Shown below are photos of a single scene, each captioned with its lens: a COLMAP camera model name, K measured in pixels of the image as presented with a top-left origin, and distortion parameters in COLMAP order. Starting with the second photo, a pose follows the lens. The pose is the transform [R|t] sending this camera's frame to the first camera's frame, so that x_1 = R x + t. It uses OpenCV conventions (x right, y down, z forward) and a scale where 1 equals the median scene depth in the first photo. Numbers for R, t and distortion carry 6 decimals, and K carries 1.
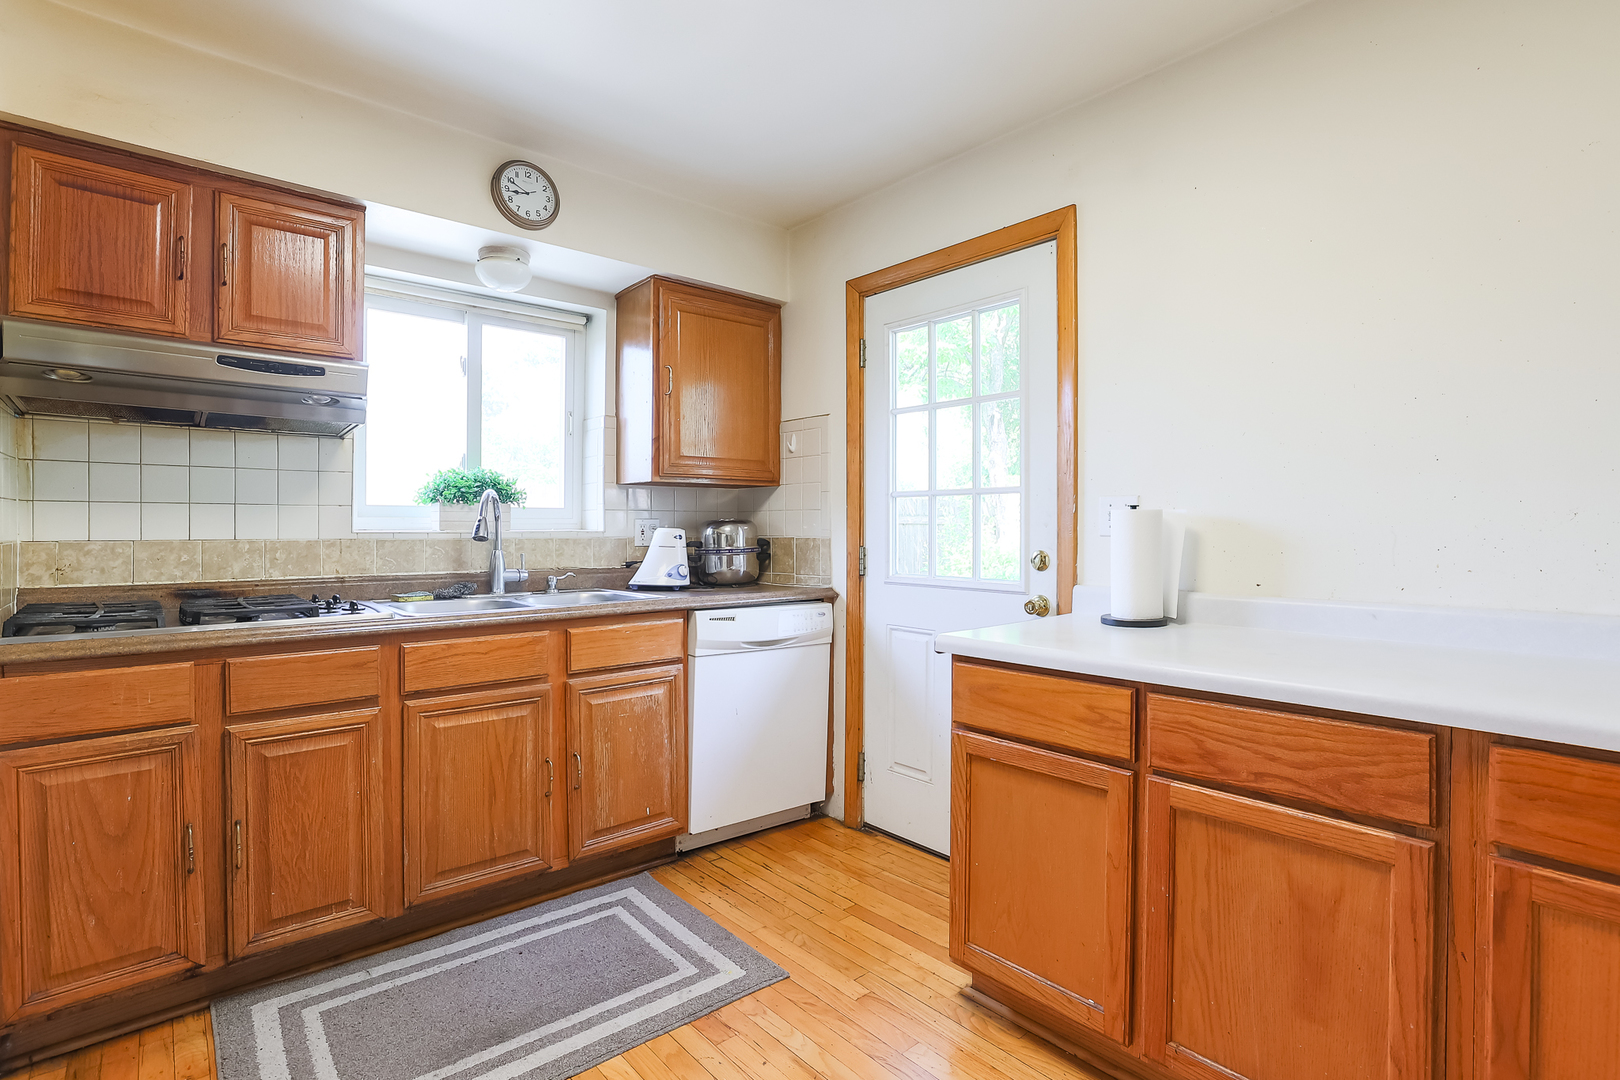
lens RADIAL K [[771.5, 0, 804.6], [0, 771.5, 532.6], [0, 0, 1]] dist [-0.053486, 0.021339]
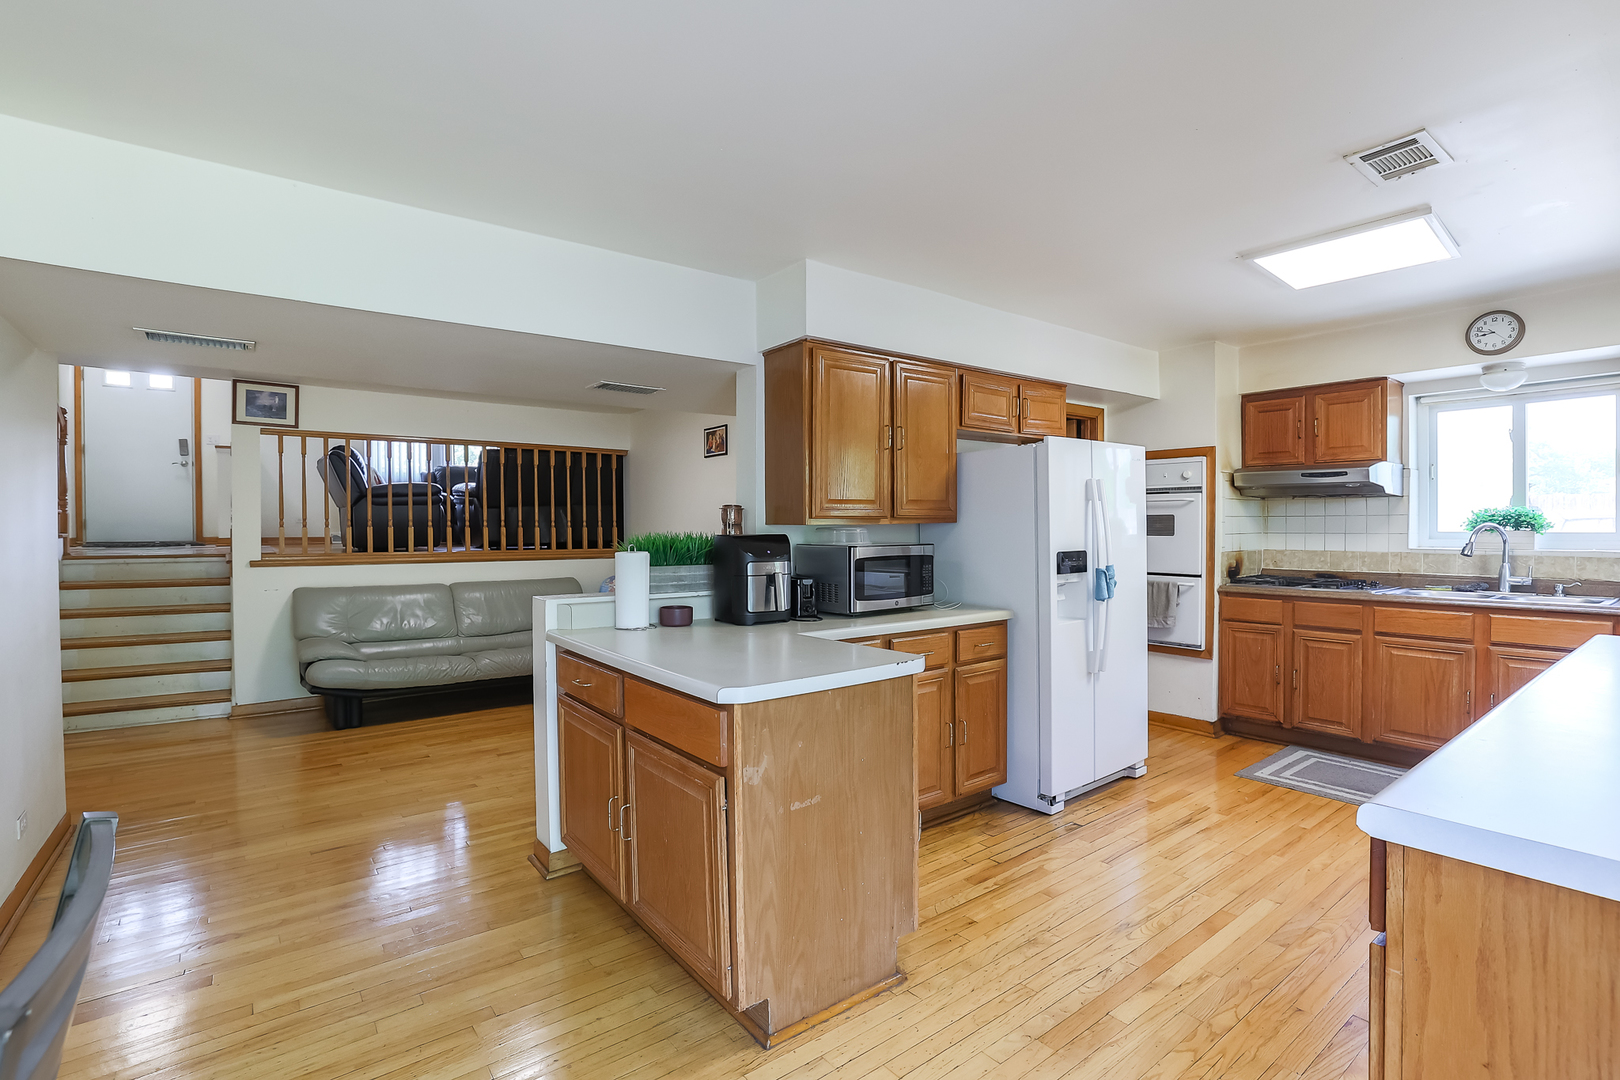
lens RADIAL K [[757.2, 0, 798.4], [0, 757.2, 539.6], [0, 0, 1]] dist [-0.054139, 0.020251]
pose [[-0.054340, 0.018148, -0.998358, 1.229422], [-0.000400, 0.999834, 0.018197, -0.053542], [0.998522, 0.001388, -0.054323, -0.335742]]
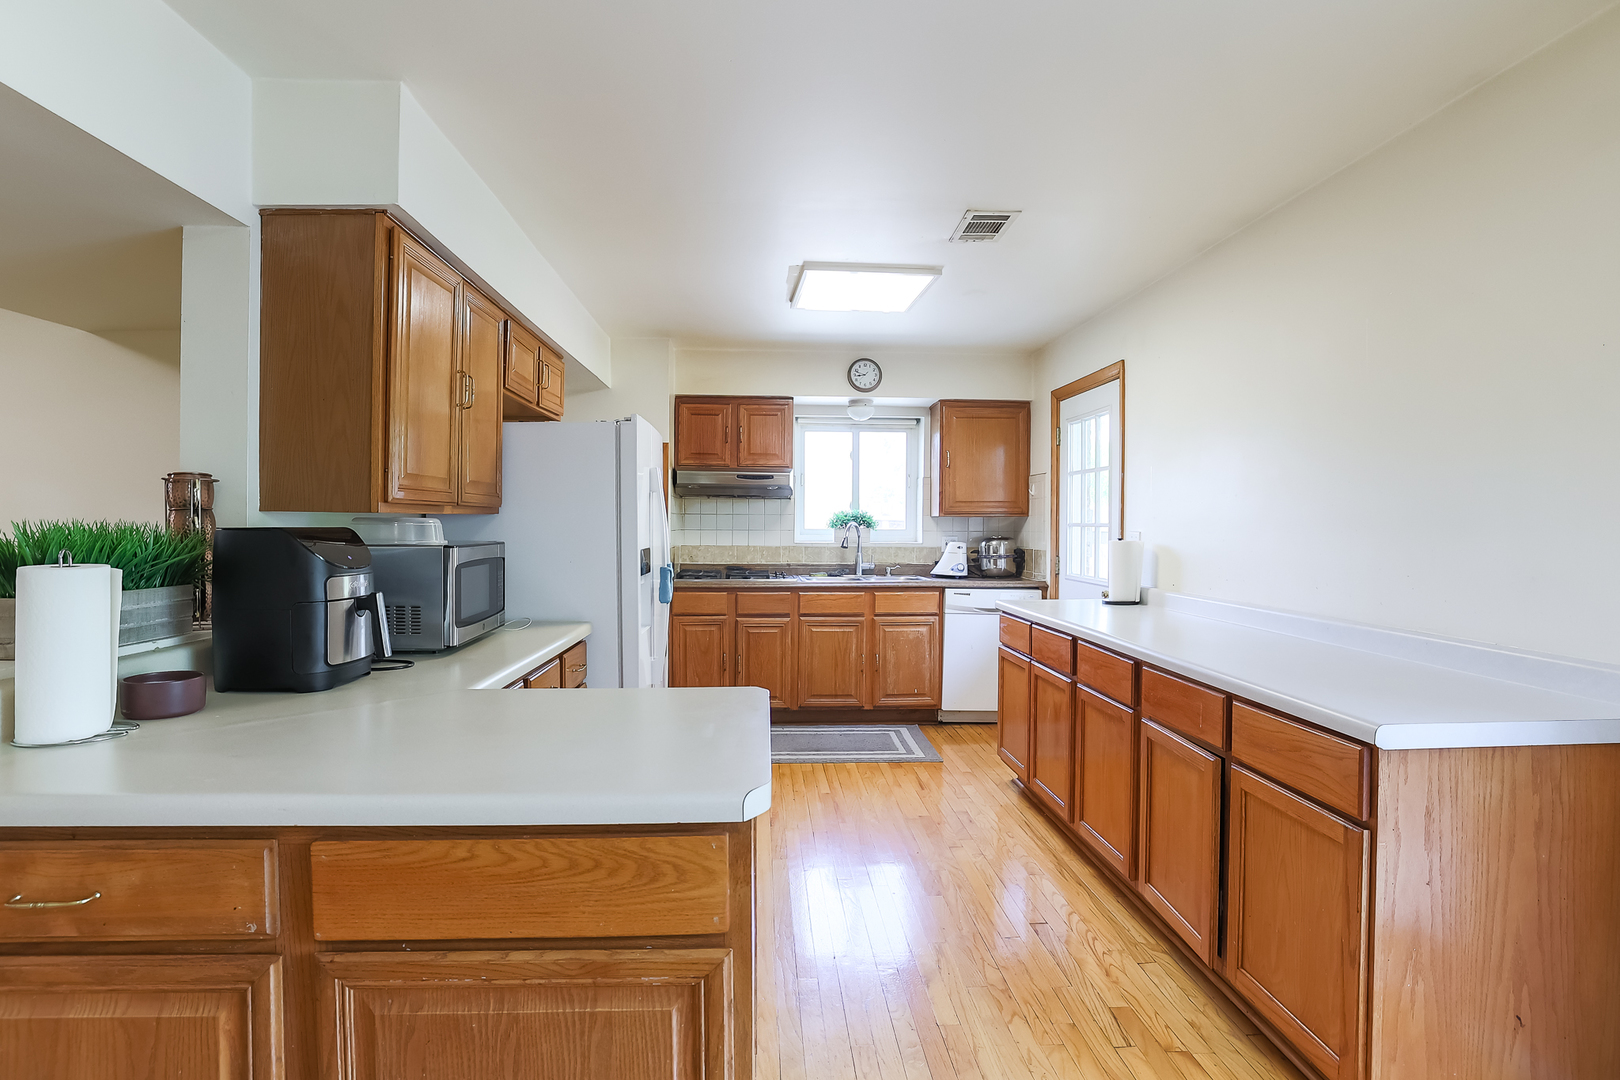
lens RADIAL K [[796.2, 0, 810.0], [0, 796.2, 540.0], [0, 0, 1]] dist [-0.038811, 0.000131]
pose [[0.799574, 0.017273, -0.600319, 0.798481], [-0.009767, 0.999828, 0.015760, -0.045031], [0.600488, -0.006737, 0.799605, -0.776081]]
